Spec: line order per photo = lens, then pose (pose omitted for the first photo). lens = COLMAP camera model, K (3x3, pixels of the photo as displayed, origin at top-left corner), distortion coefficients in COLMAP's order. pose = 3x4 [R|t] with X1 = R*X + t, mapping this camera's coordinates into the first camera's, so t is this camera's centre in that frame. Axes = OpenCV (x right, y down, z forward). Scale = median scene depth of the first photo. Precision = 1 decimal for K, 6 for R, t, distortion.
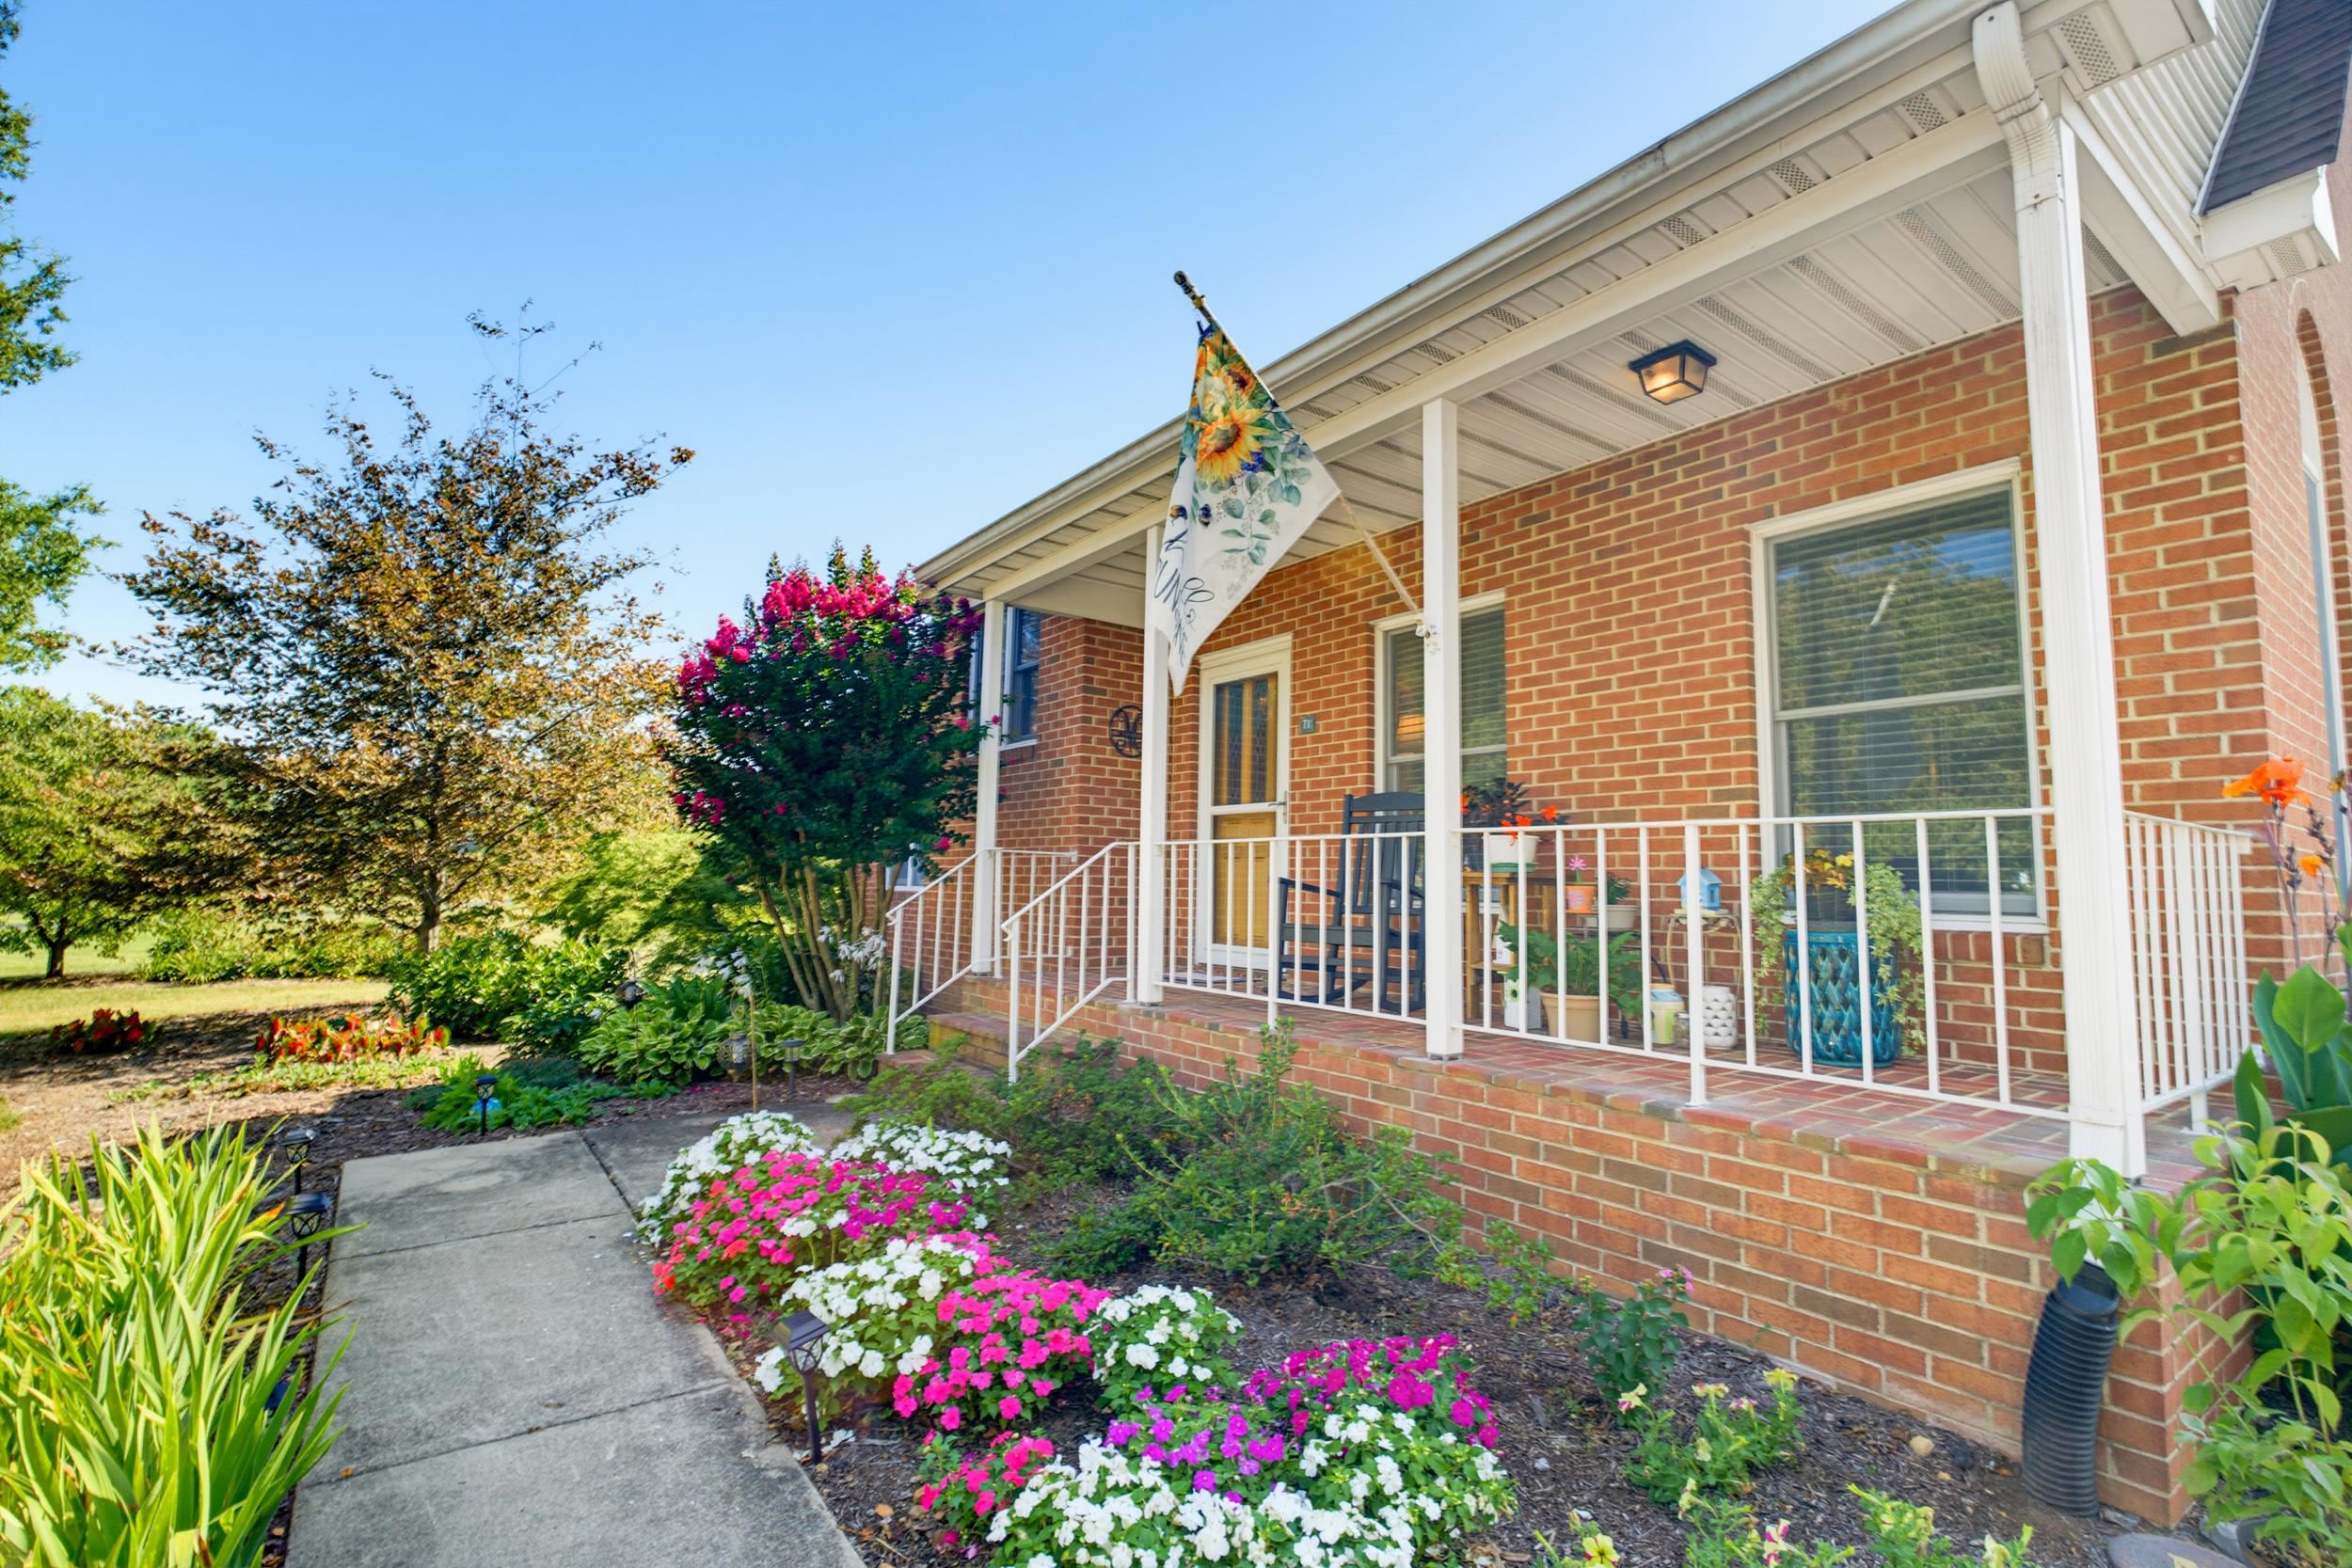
lens RADIAL K [[1081.7, 0, 1188.3], [0, 1081.7, 781.6], [0, 0, 1]] dist [0.000506, -0.000033]
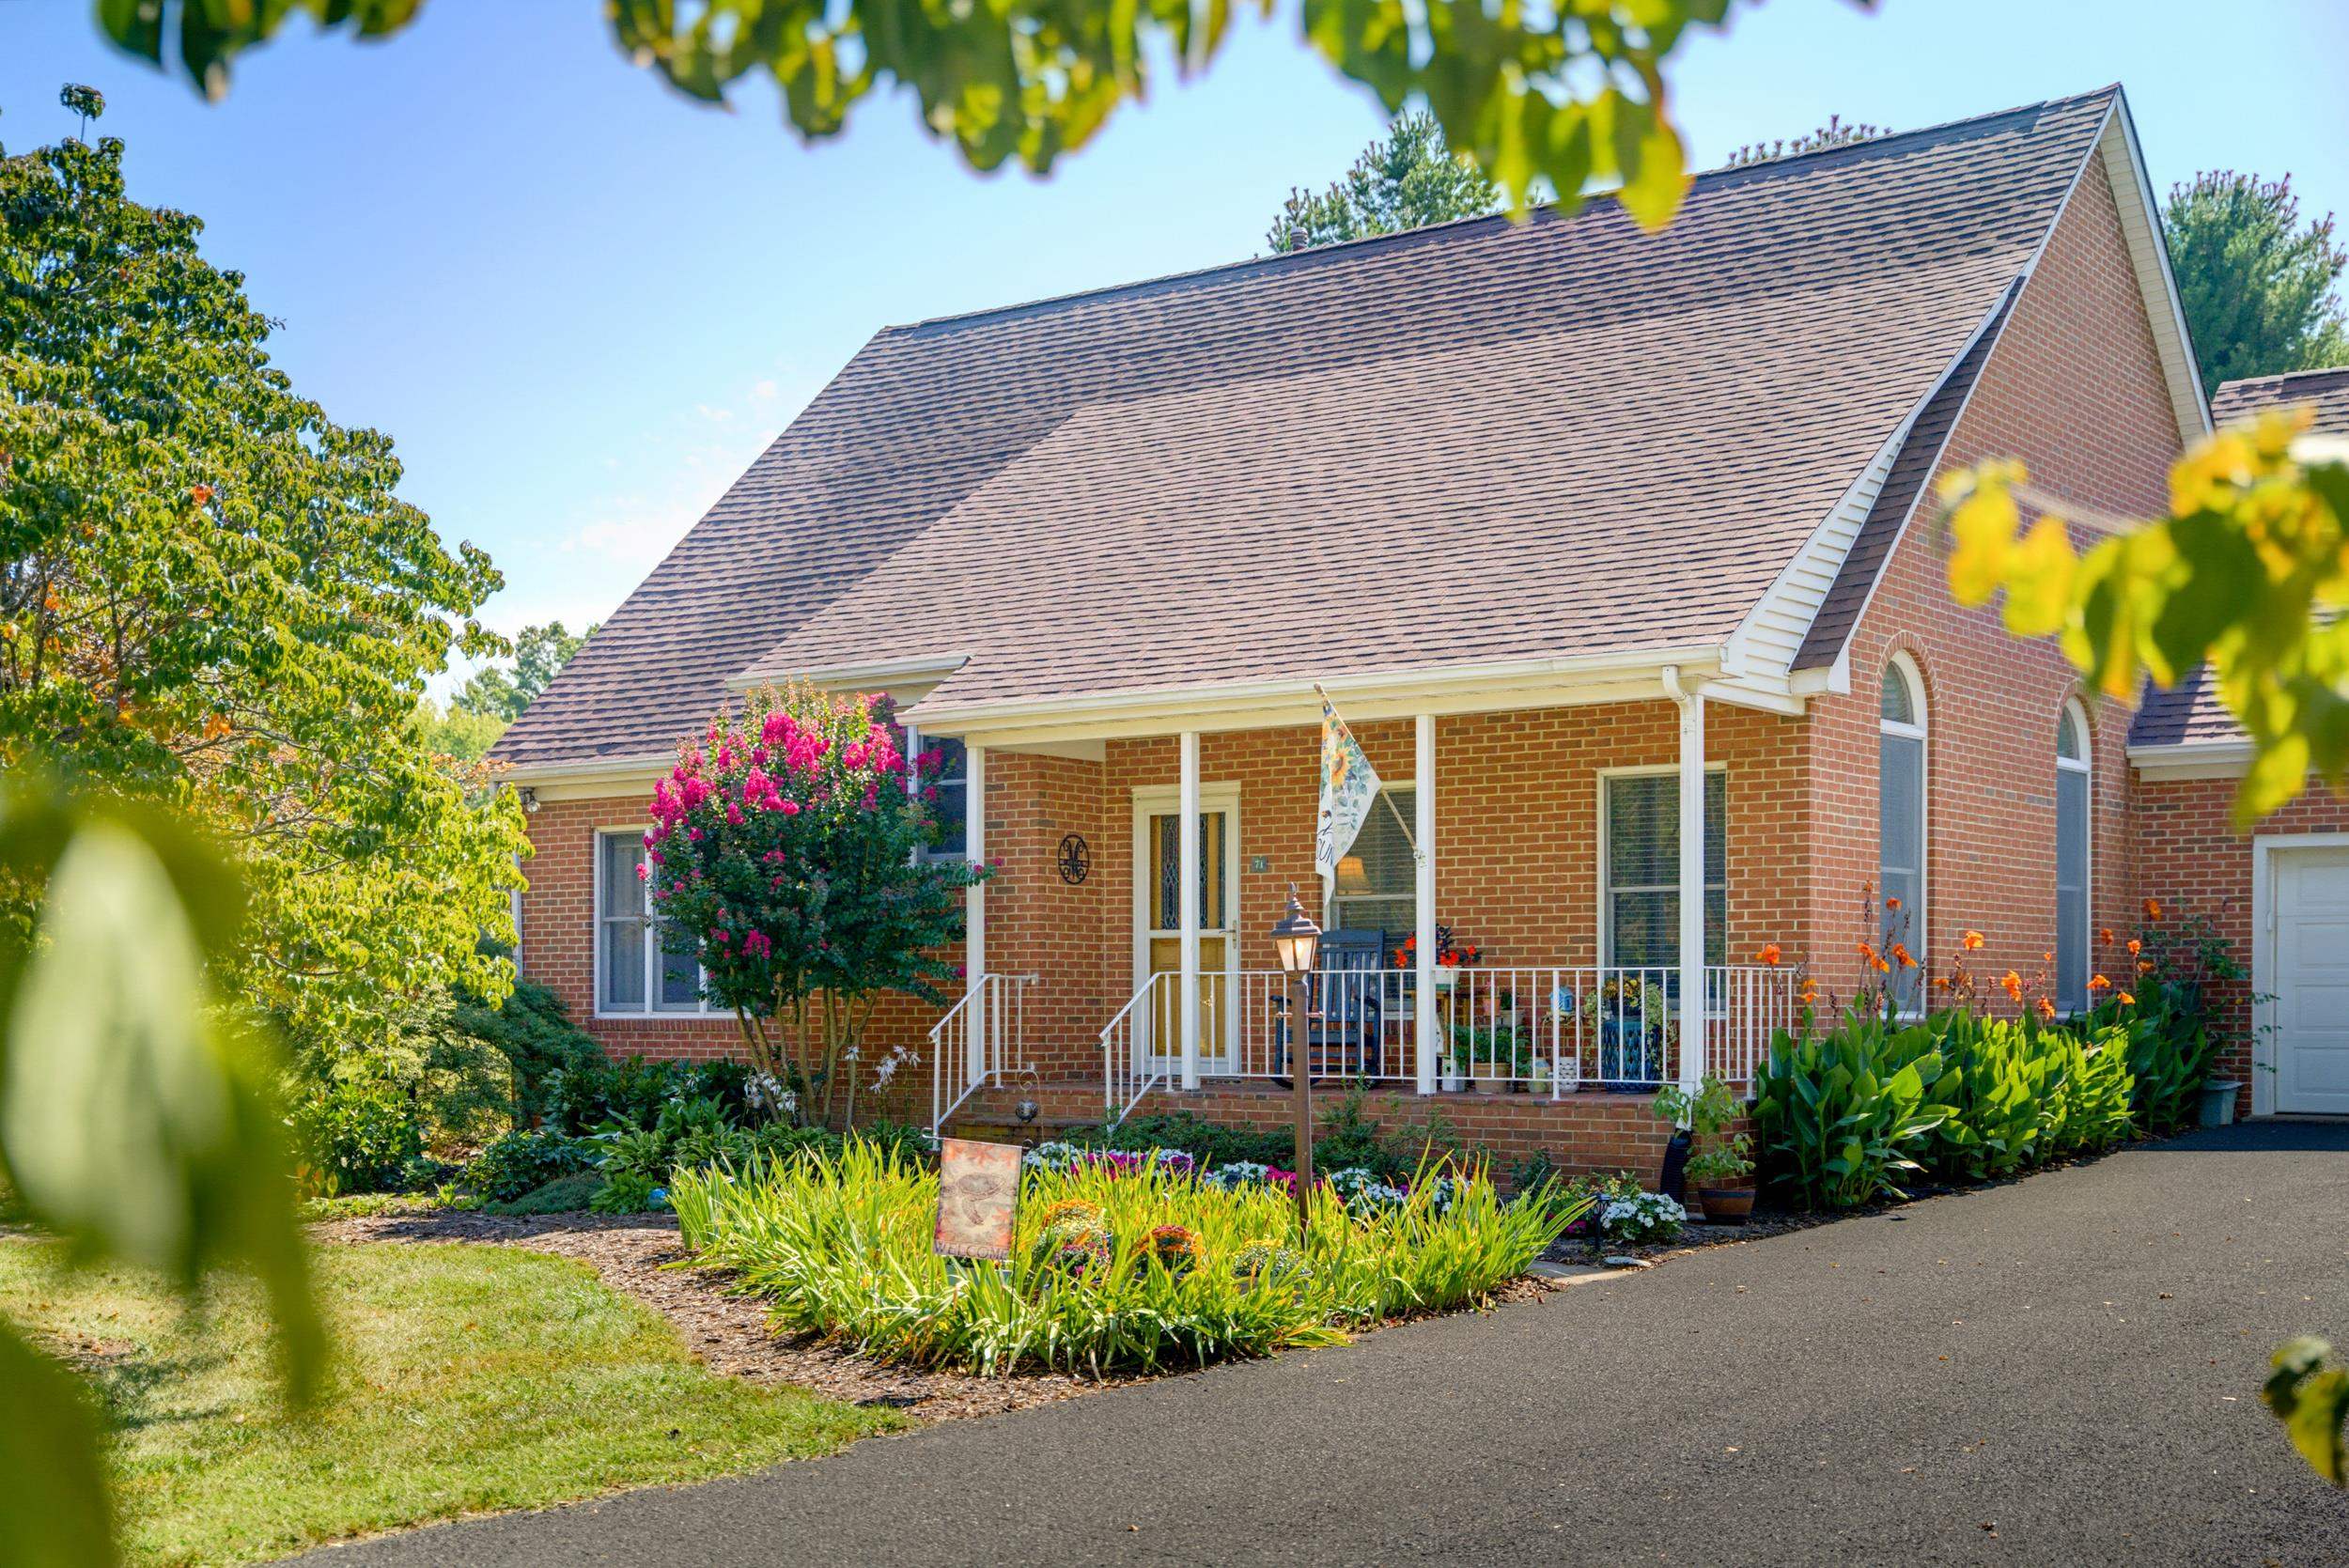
lens RADIAL K [[2777.4, 0, 1174.0], [0, 2777.4, 1028.9], [0, 0, 1]] dist [0.023571, 0.051218]
pose [[0.955667, -0.018751, 0.293852, -1.256808], [-0.012095, 0.994628, 0.102804, -0.267743], [-0.294201, -0.101801, 0.950306, -2.686615]]
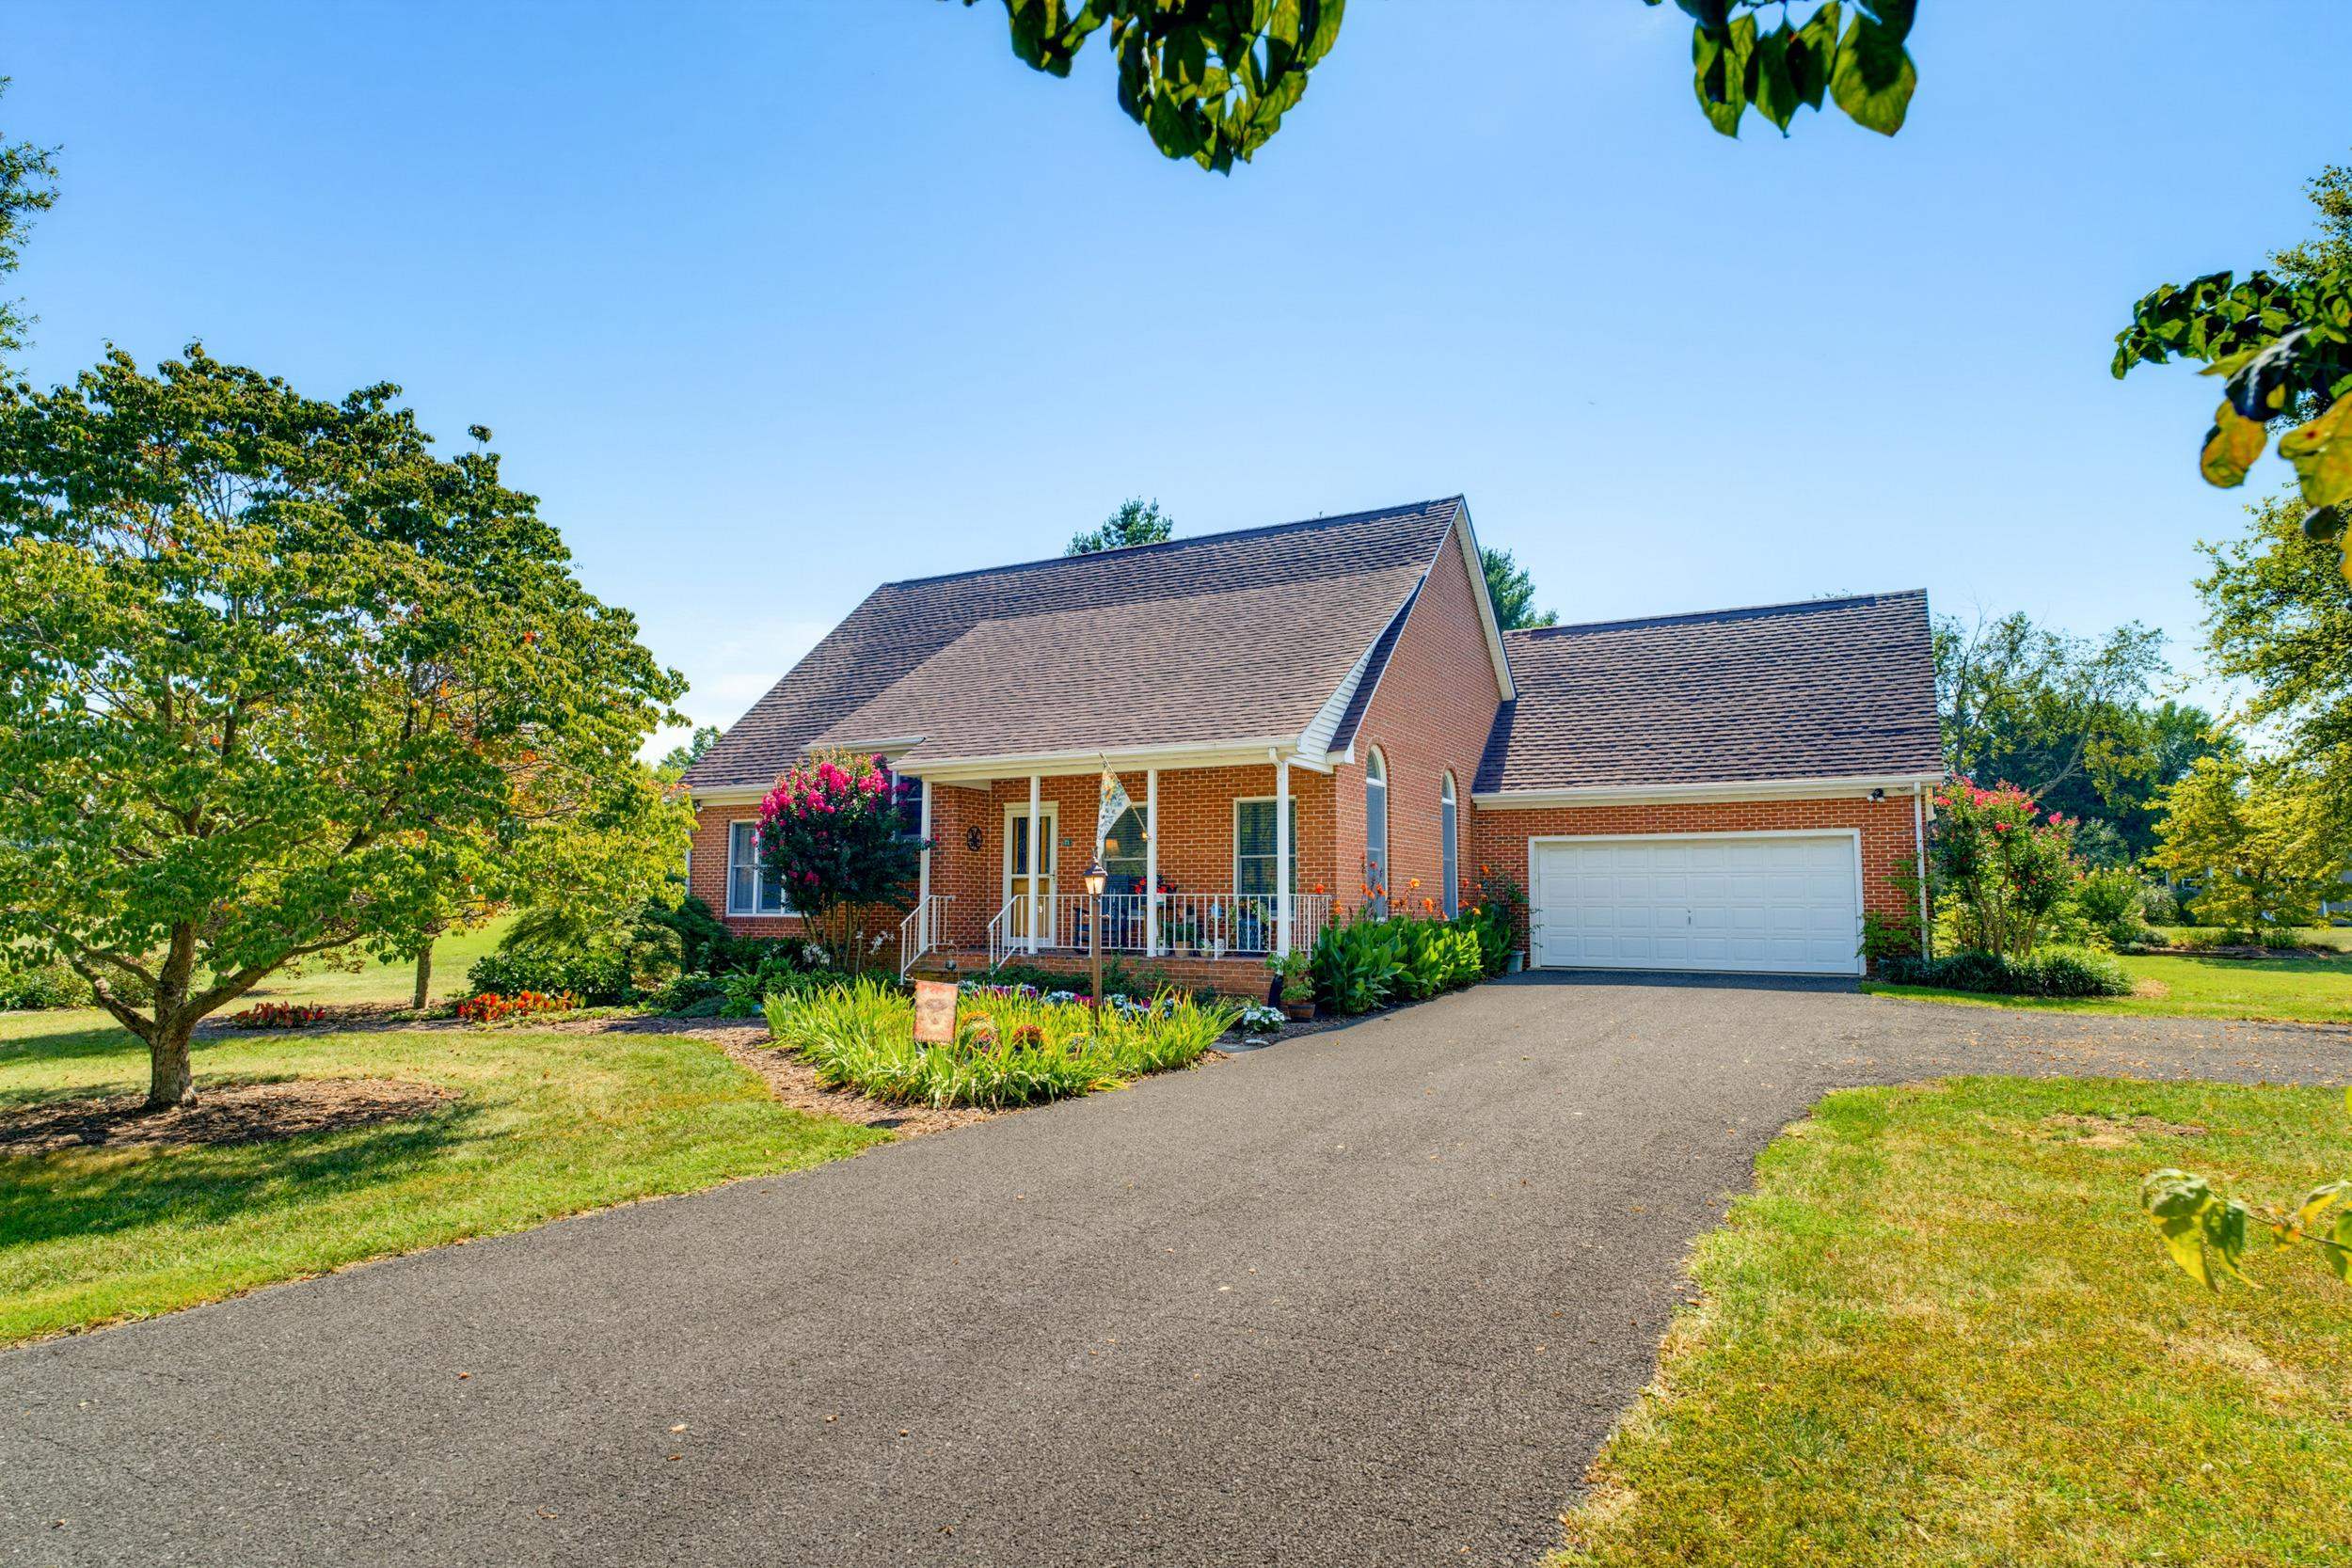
lens RADIAL K [[1305.4, 0, 1171.8], [0, 1305.4, 779.4], [0, 0, 1]] dist [-0.019752, 0.000655]
pose [[0.912090, 0.032497, 0.408699, -1.243463], [-0.030723, 0.999468, -0.010908, -0.242777], [-0.408836, -0.002607, 0.912604, -2.481804]]
